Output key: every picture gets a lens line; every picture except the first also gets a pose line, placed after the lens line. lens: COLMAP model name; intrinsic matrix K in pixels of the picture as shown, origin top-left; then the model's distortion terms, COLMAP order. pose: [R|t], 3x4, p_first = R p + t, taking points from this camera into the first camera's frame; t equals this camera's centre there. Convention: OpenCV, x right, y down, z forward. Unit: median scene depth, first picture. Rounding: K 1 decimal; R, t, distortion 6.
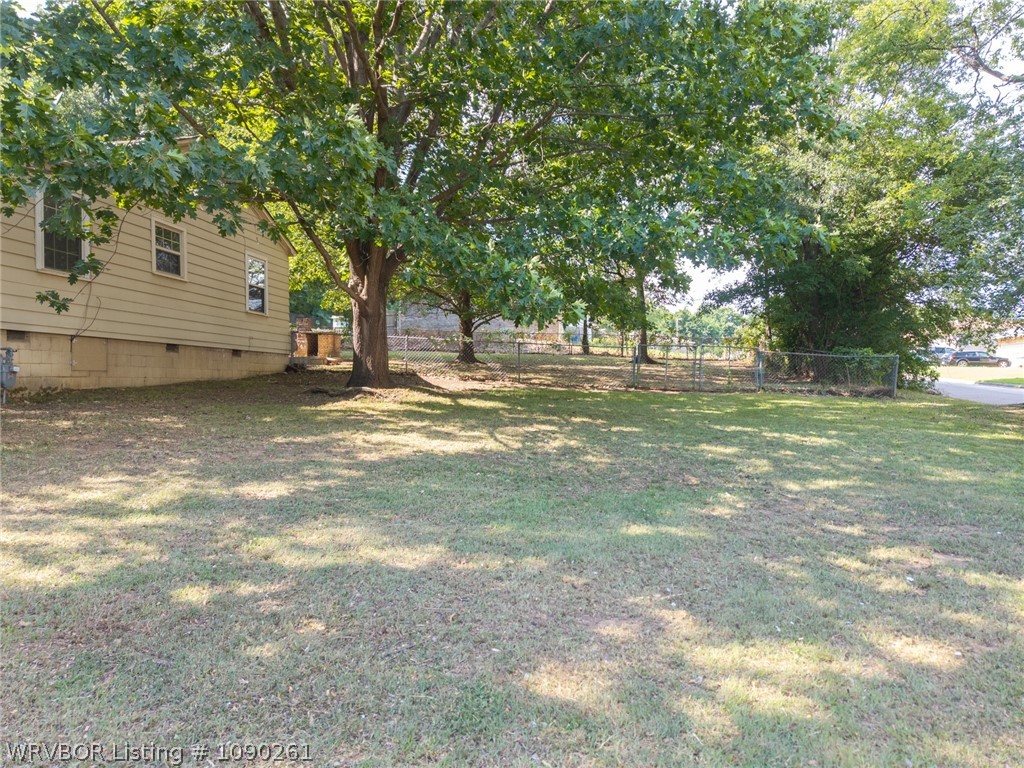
lens RADIAL K [[698.2, 0, 512.0], [0, 698.2, 384.0], [0, 0, 1]] dist [0.095582, -0.151763]
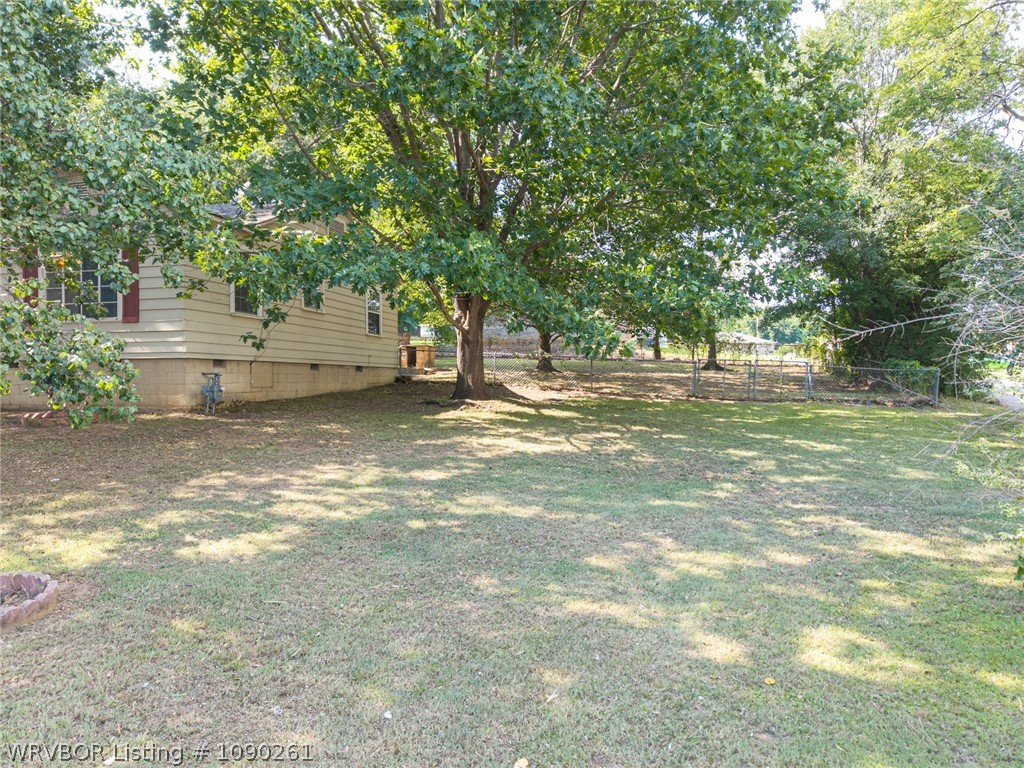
lens RADIAL K [[698.2, 0, 512.0], [0, 698.2, 384.0], [0, 0, 1]] dist [0.095582, -0.151763]
pose [[0.994193, 0.001526, -0.107602, 0.005739], [-0.001441, 0.999999, 0.000864, -0.025976], [0.107603, -0.000704, 0.994194, -0.251823]]
